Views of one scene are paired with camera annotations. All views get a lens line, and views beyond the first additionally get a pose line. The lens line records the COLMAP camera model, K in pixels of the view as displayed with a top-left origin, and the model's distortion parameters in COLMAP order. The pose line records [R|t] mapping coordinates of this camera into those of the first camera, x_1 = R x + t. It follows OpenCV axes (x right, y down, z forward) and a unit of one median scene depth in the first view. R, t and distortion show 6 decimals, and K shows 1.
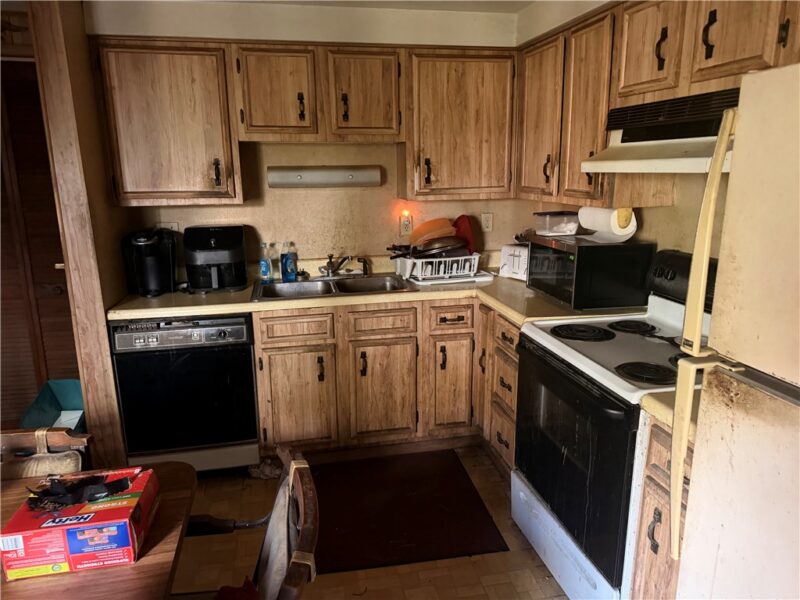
lens RADIAL K [[556.3, 0, 403.3], [0, 556.3, 305.9], [0, 0, 1]] dist [0.040107, -0.054066]
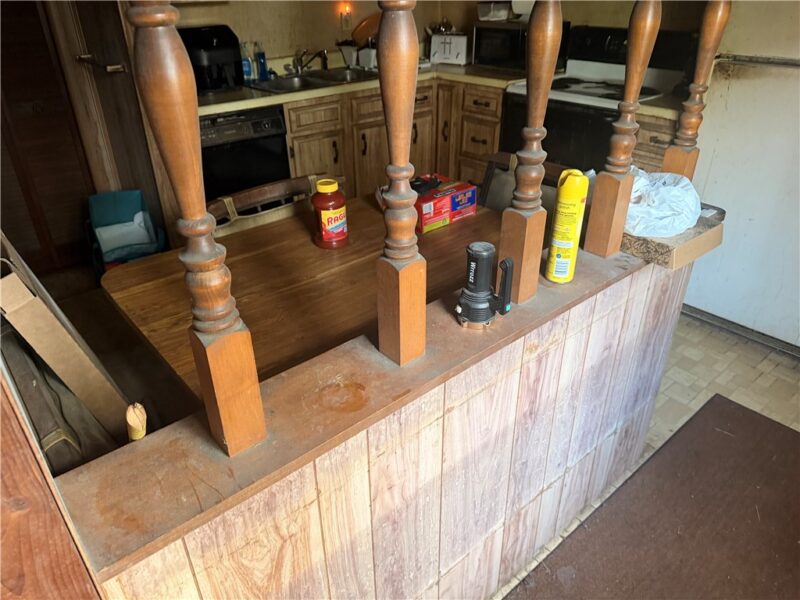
lens RADIAL K [[556.3, 0, 403.3], [0, 556.3, 305.9], [0, 0, 1]] dist [0.040107, -0.054066]
pose [[0.879493, -0.242286, 0.409621, -0.594404], [0.116488, 0.944122, 0.308326, 0.073372], [-0.461435, -0.223455, 0.858572, -0.168710]]
